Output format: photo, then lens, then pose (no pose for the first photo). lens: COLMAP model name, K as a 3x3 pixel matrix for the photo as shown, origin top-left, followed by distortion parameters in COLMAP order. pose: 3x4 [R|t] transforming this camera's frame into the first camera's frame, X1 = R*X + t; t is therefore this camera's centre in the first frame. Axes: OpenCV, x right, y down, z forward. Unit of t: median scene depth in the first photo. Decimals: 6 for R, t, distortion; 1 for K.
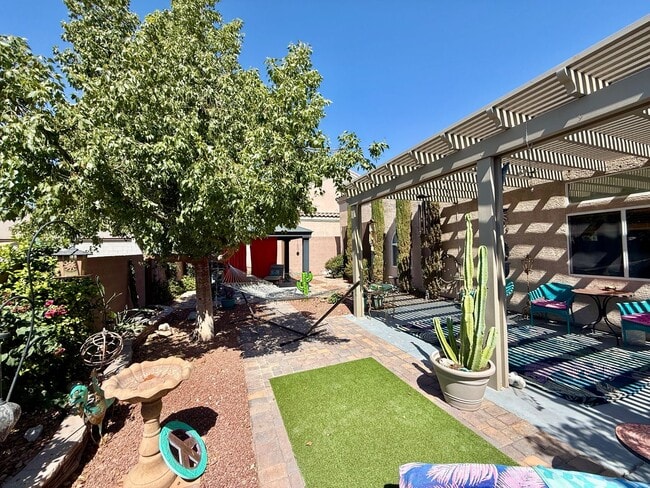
lens RADIAL K [[258.5, 0, 325.0], [0, 258.5, 244.0], [0, 0, 1]] dist [-0.001104, 0.000028]
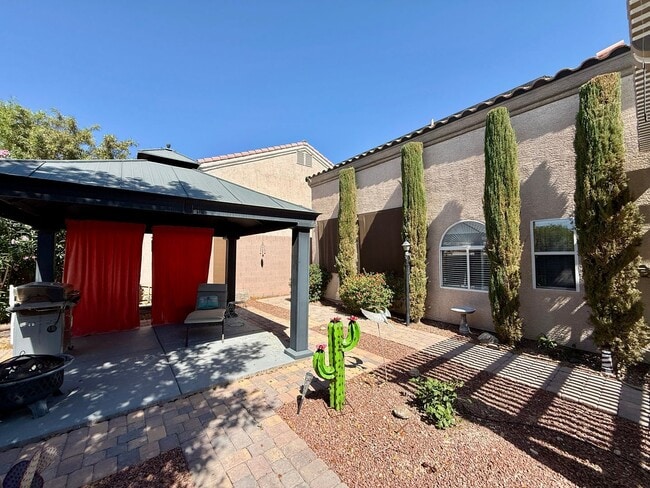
lens RADIAL K [[258.5, 0, 325.0], [0, 258.5, 244.0], [0, 0, 1]] dist [-0.001104, 0.000028]
pose [[0.950189, 0.038443, 0.309293, -0.367509], [-0.024891, 0.998554, -0.047645, 0.053783], [-0.310678, 0.037573, 0.949772, 1.229023]]
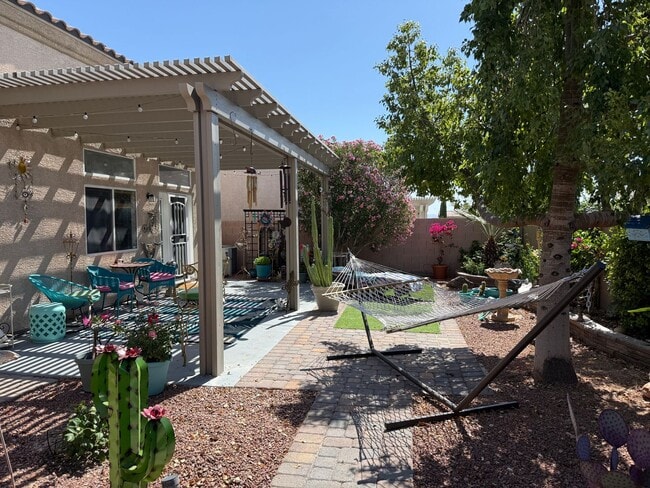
lens RADIAL K [[449.9, 0, 325.0], [0, 449.9, 244.0], [0, 0, 1]] dist [-0.001530, -0.000215]
pose [[-0.858339, 0.010891, 0.512967, -0.566411], [0.026652, 0.999371, 0.023378, 0.077768], [-0.512390, 0.033737, -0.858090, 2.099643]]
